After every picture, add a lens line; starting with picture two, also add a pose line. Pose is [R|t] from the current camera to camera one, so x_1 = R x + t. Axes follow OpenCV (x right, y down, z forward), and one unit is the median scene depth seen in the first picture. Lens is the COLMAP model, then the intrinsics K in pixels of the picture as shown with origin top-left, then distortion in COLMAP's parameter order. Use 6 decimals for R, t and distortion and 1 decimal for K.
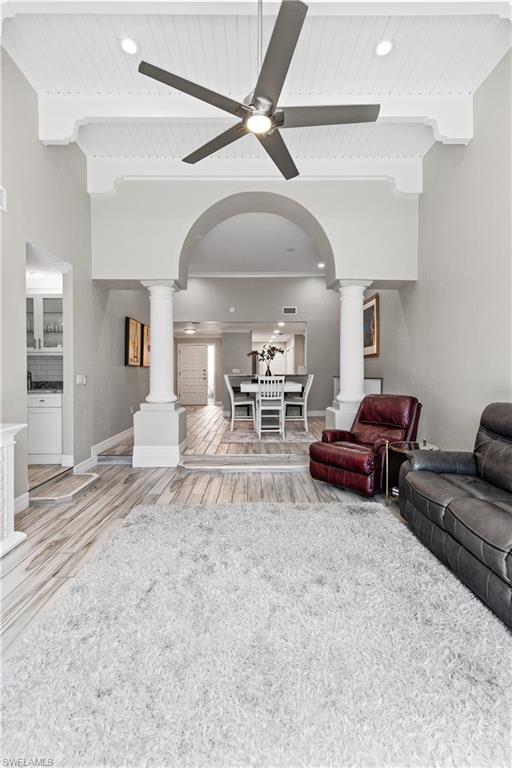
lens RADIAL K [[363.0, 0, 258.8], [0, 363.0, 377.7], [0, 0, 1]] dist [0.001120, -0.000824]
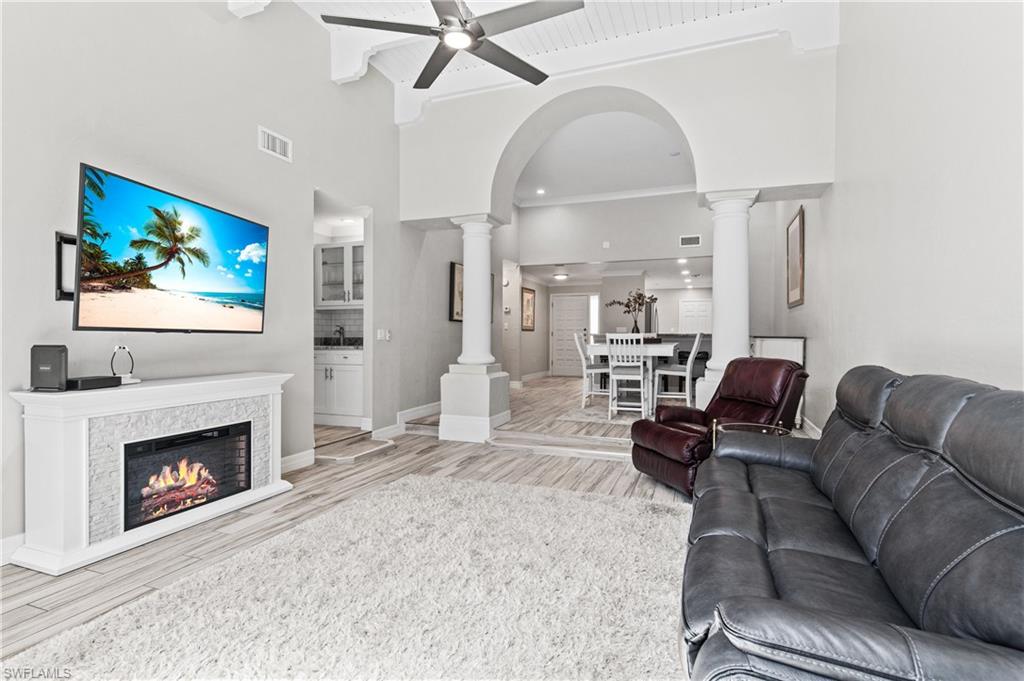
lens RADIAL K [[516.3, 0, 512.0], [0, 516.3, 340.5], [0, 0, 1]] dist [-0.002007, -0.000349]
pose [[0.927923, 0.006445, -0.372715, 0.282583], [-0.008709, 0.999952, -0.004390, 0.022137], [0.372669, 0.007320, 0.927935, -0.060419]]
